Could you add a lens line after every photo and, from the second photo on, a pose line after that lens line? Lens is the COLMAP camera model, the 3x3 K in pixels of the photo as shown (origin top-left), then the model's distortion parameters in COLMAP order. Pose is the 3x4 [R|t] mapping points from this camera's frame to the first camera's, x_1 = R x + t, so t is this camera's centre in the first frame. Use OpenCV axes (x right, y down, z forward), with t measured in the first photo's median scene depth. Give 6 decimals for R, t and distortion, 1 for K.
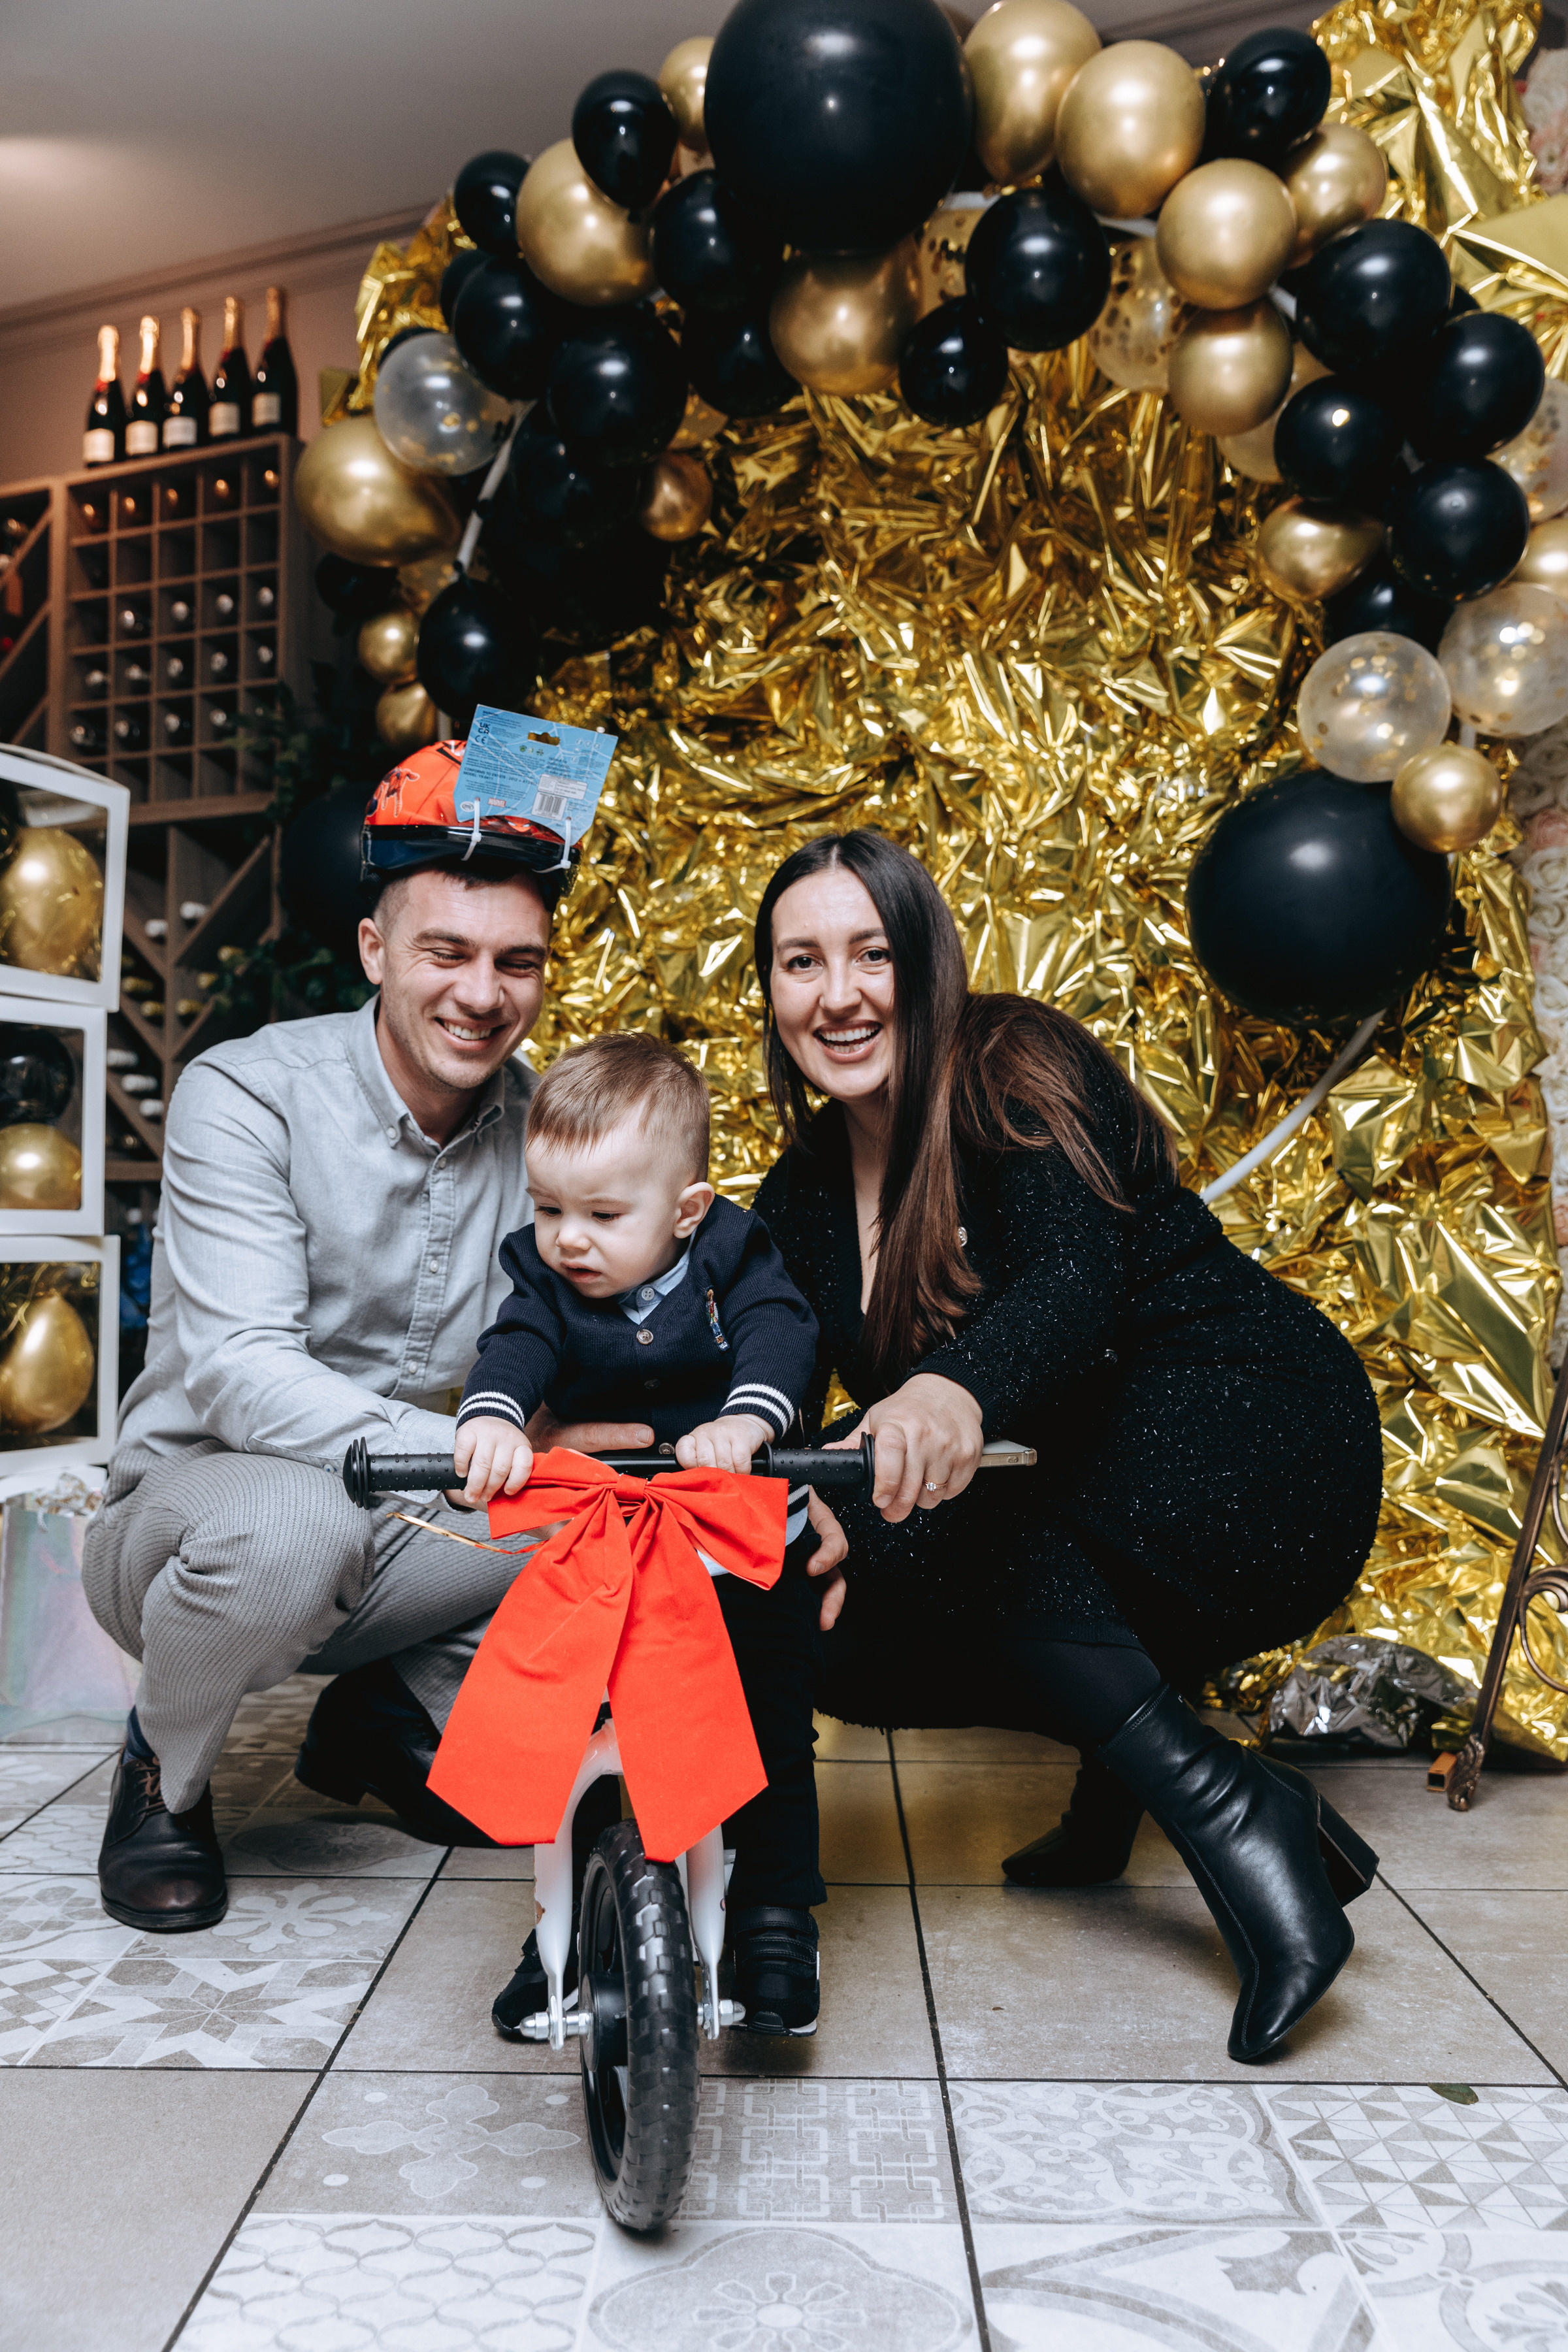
lens RADIAL K [[2105.7, 0, 777.6], [0, 2105.7, 1184.4], [0, 0, 1]] dist [-0.002827, 0.006110]
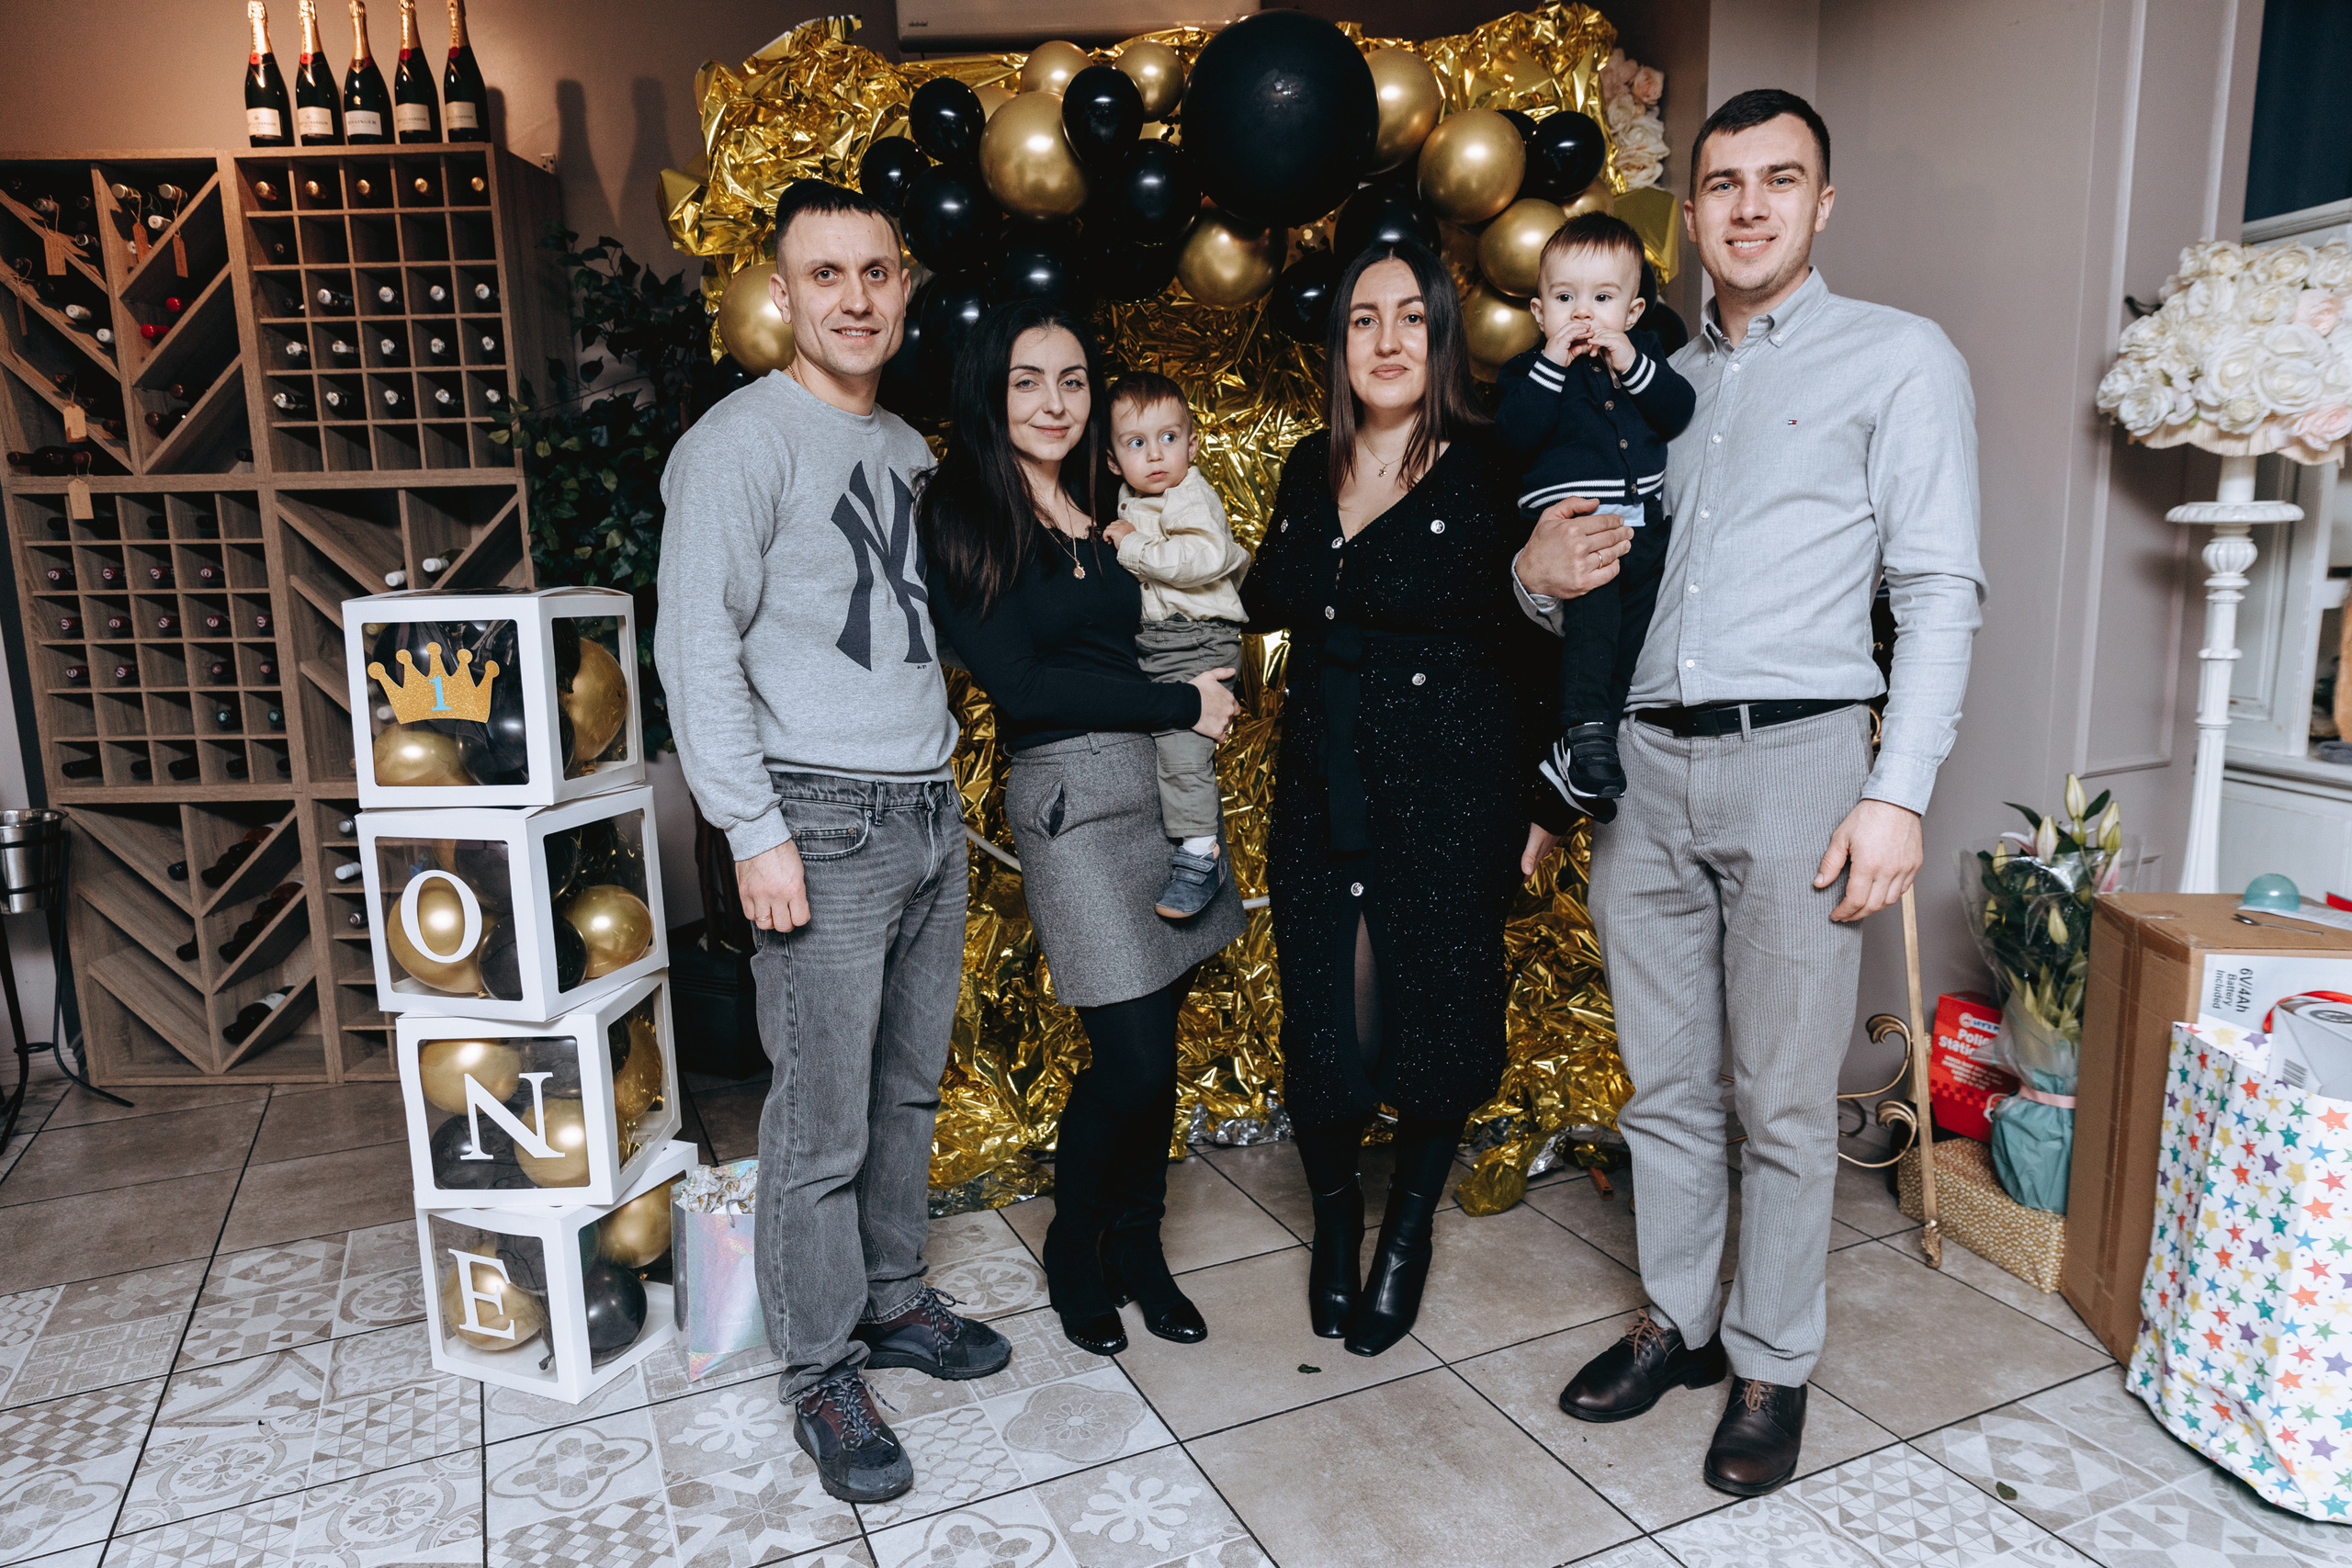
lens RADIAL K [[1551.1, 0, 1180.5], [0, 1551.1, 792.2], [0, 0, 1]] dist [0.002095, 0.004370]
pose [[0.904487, -0.105986, 0.413122, -0.399922], [0.026533, 0.980738, 0.193517, -0.238199], [-0.425674, -0.164073, 0.889877, 0.062448]]
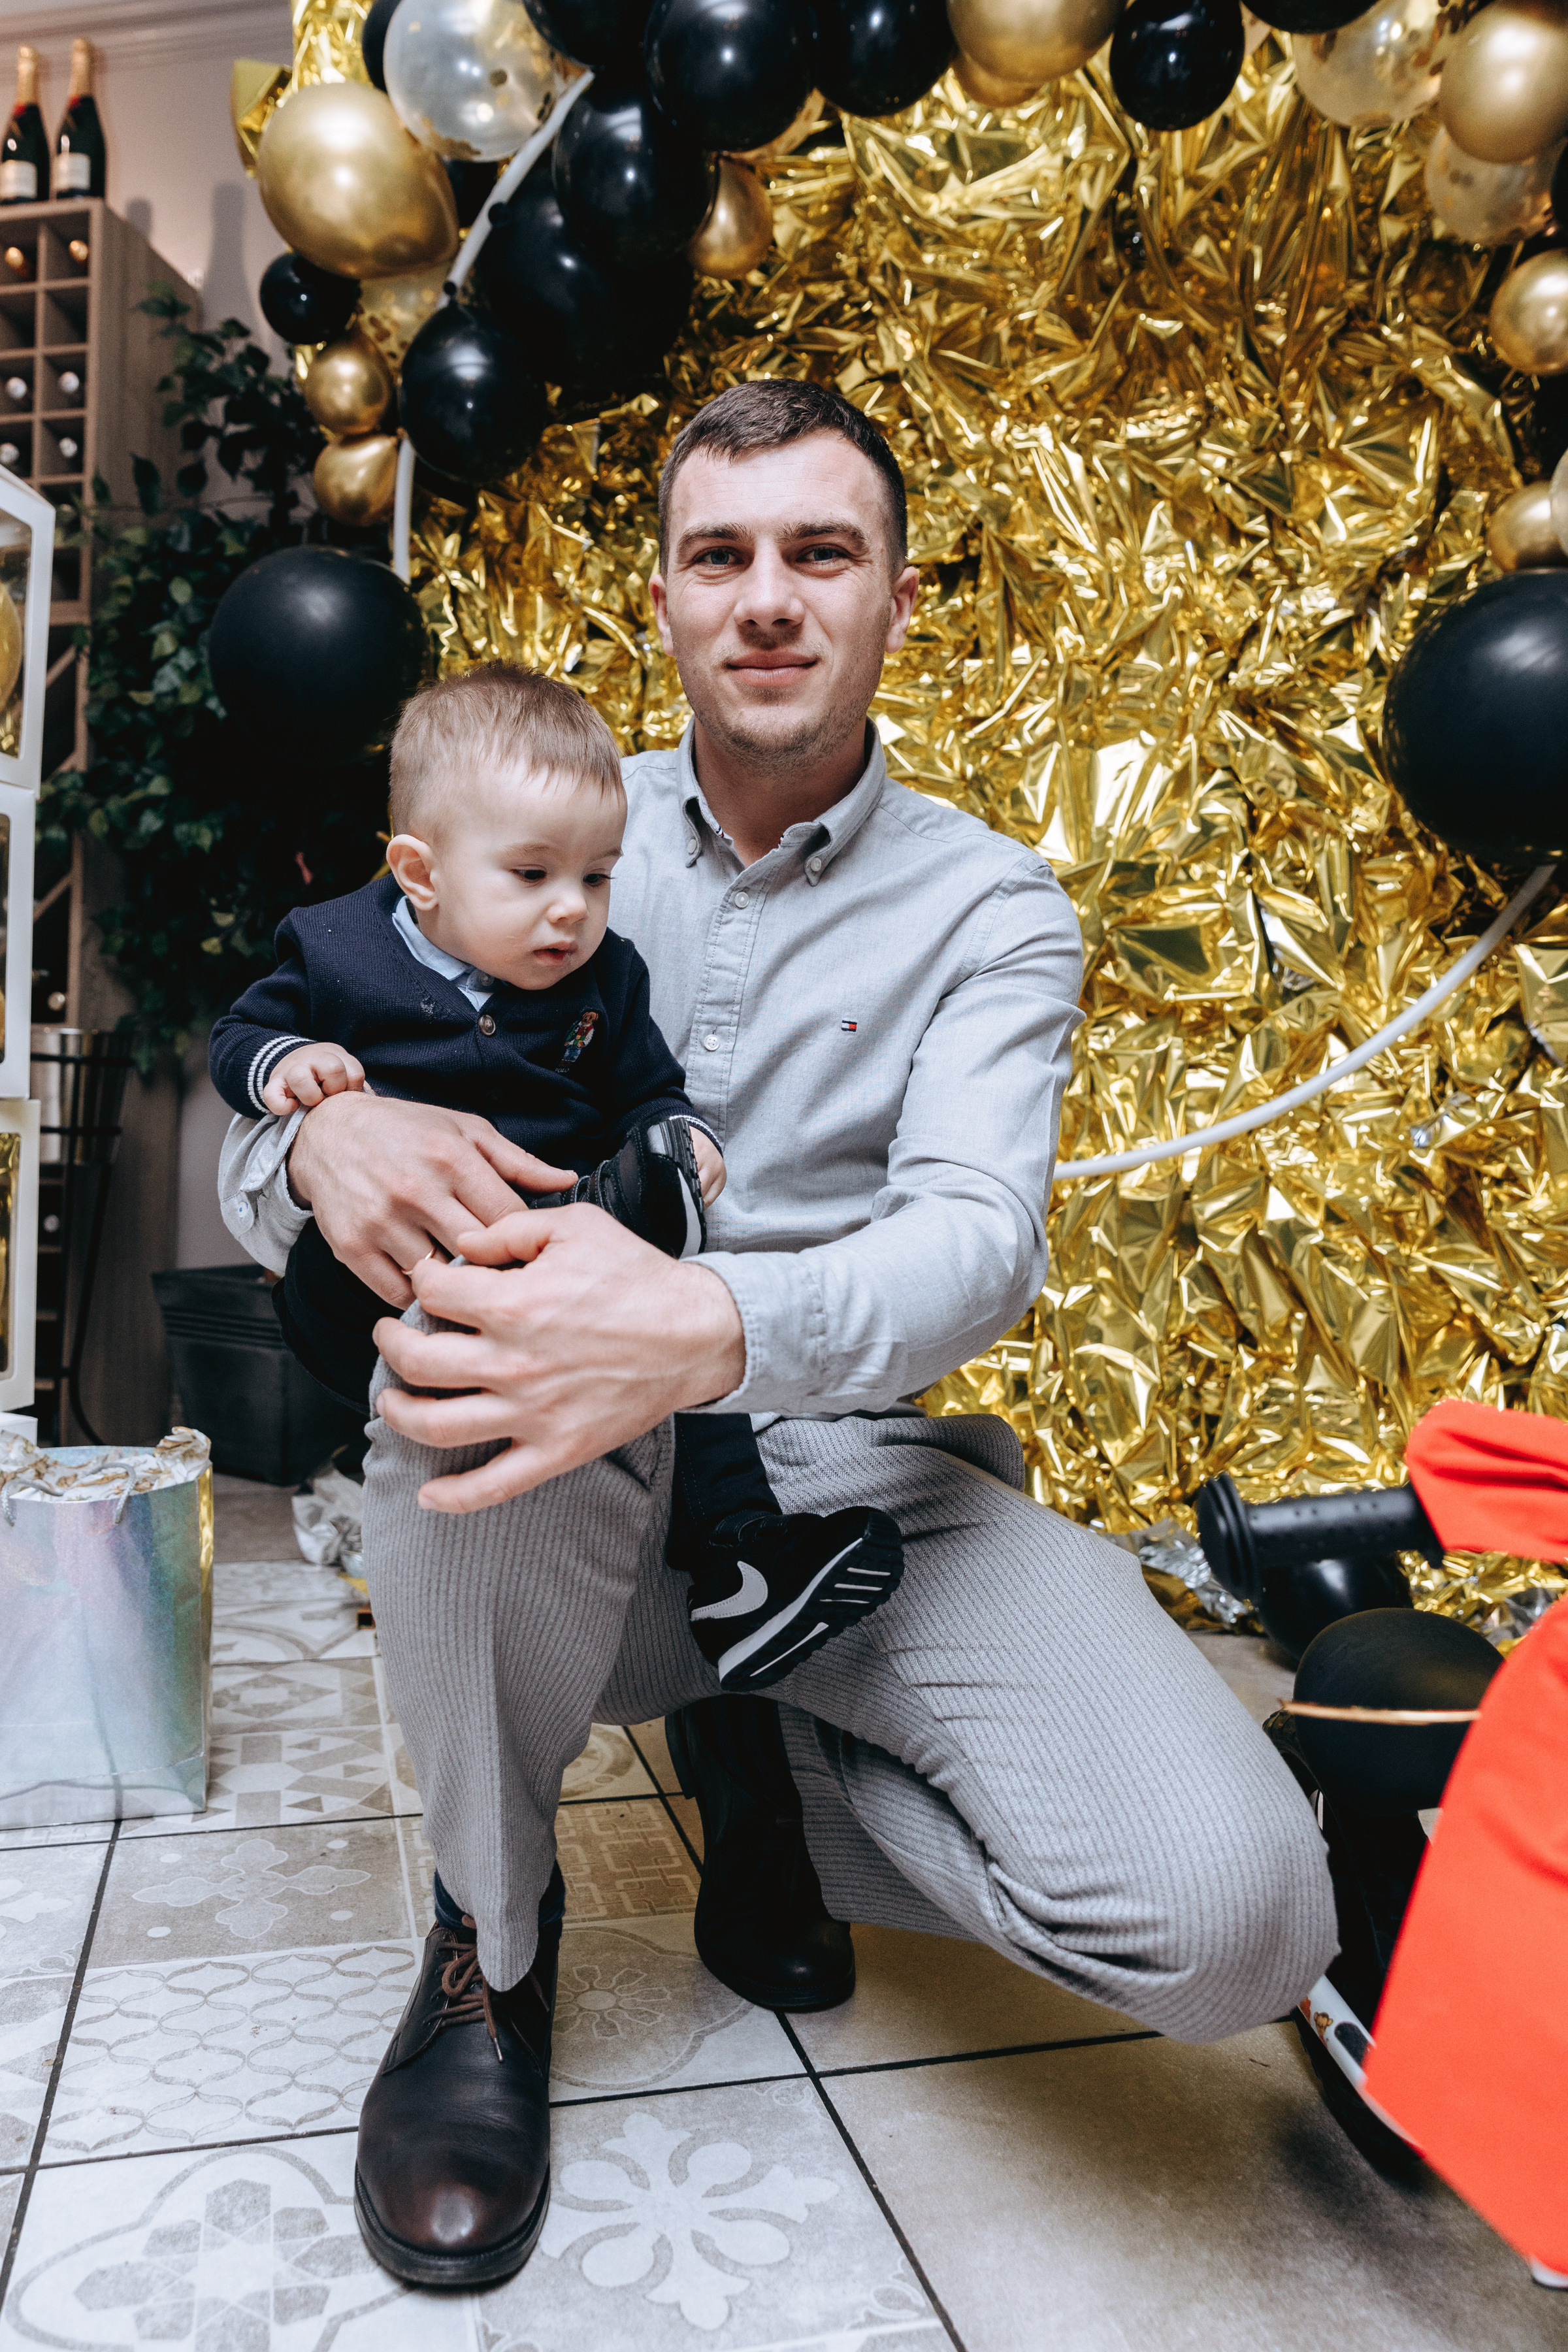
lens RADIAL K [[1751.9, 0, 698.0], [0, 1751.9, 1055.0], [0, 0, 1]] dist [-0.008468, 0.004305]
pose [[0.971165, 0.009414, 0.238222, -0.229965], [-0.005429, 0.999834, -0.017380, 0.017712], [-0.238347, 0.015585, 0.971055, 0.336570]]
